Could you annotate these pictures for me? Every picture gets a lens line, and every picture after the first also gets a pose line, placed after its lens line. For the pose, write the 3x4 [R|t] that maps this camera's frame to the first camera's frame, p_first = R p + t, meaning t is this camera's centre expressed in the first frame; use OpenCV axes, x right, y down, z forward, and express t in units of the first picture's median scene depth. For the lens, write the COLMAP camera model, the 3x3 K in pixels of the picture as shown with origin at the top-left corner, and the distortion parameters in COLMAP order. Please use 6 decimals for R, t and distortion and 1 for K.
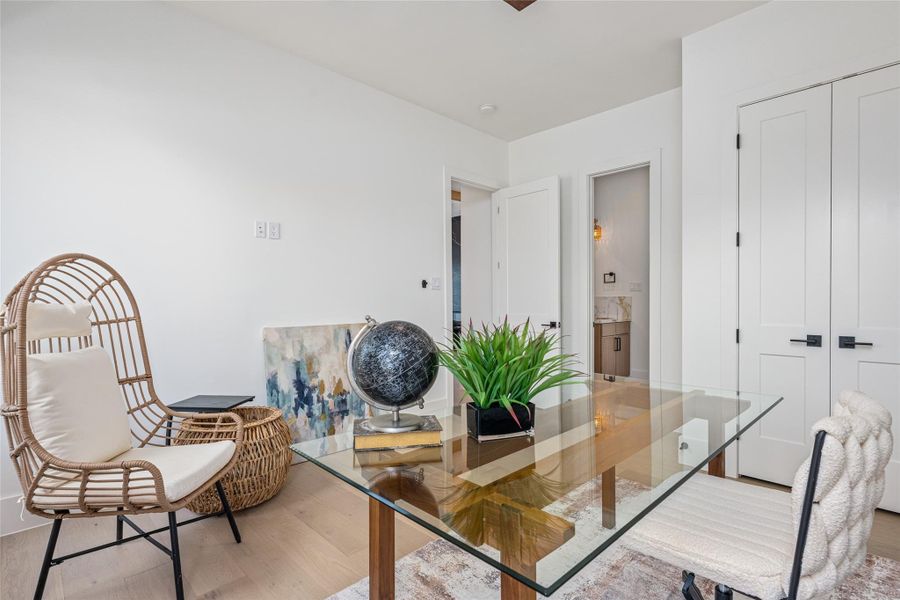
lens RADIAL K [[450.7, 0, 449.9], [0, 450.7, 300.6], [0, 0, 1]] dist [0.001065, 0.000029]
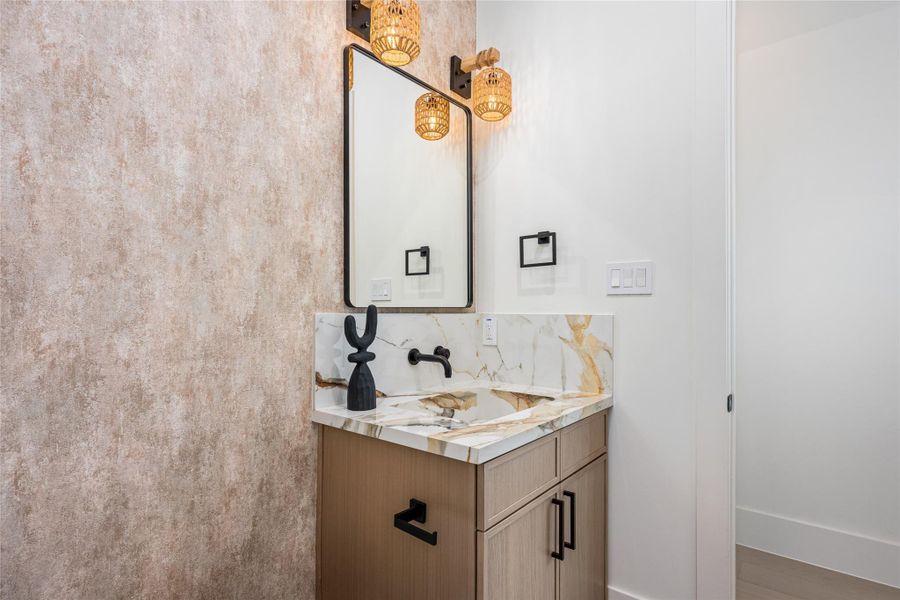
lens RADIAL K [[450.7, 0, 450.1], [0, 450.7, 303.1], [0, 0, 1]] dist [0.001065, 0.000029]
pose [[0.995350, 0.008378, 0.095959, 0.273972], [-0.007535, 0.999930, -0.009143, -0.013454], [-0.096029, 0.008378, 0.995343, 0.727330]]
